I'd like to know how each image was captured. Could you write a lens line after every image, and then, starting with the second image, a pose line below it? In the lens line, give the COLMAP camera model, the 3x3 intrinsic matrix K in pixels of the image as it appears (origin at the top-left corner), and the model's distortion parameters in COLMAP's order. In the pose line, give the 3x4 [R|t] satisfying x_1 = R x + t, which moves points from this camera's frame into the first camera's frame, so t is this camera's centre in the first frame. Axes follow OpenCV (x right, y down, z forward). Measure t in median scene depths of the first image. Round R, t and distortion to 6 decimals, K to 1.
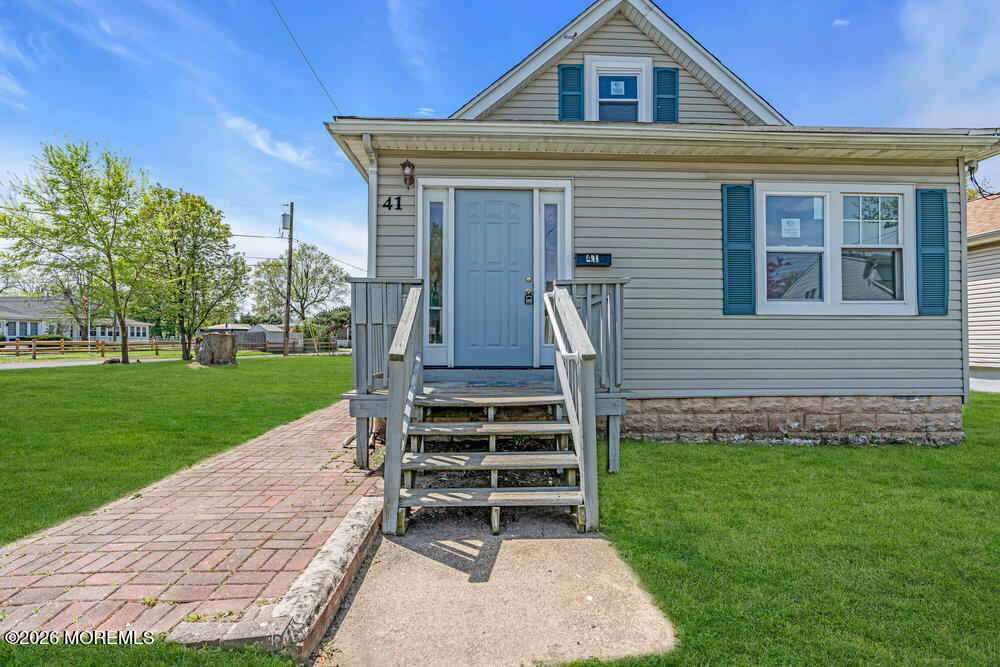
lens RADIAL K [[448.0, 0, 500.0], [0, 448.0, 333.5], [0, 0, 1]] dist [-0.003061, -0.000172]
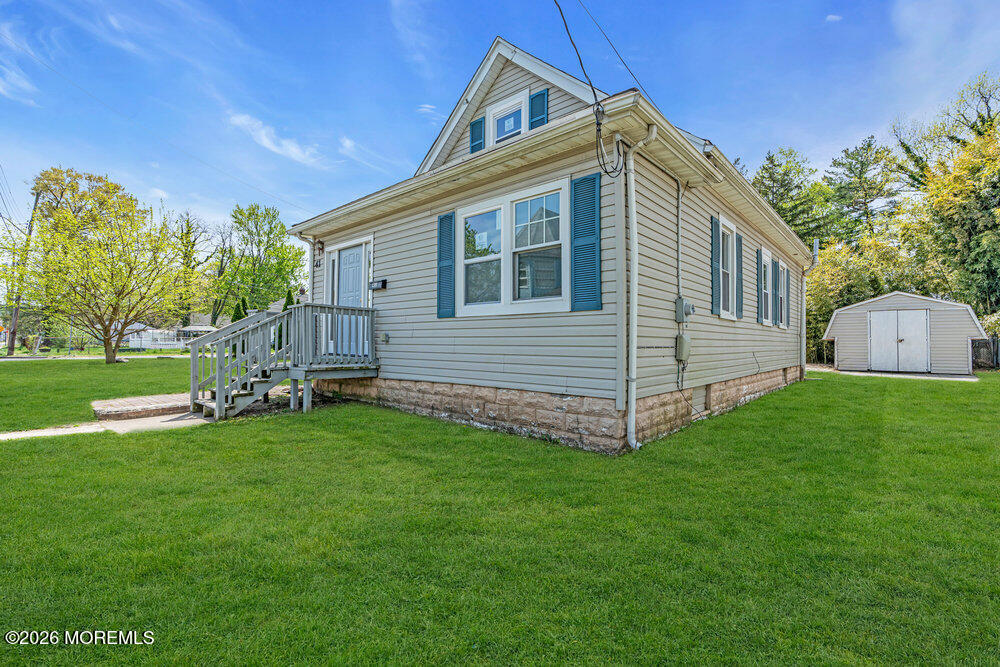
lens RADIAL K [[448.0, 0, 500.0], [0, 448.0, 333.5], [0, 0, 1]] dist [-0.003061, -0.000172]
pose [[0.716773, -0.011408, -0.697213, 1.507471], [0.007627, 0.999935, -0.008520, 0.013892], [0.697265, 0.000790, 0.716813, 0.201959]]
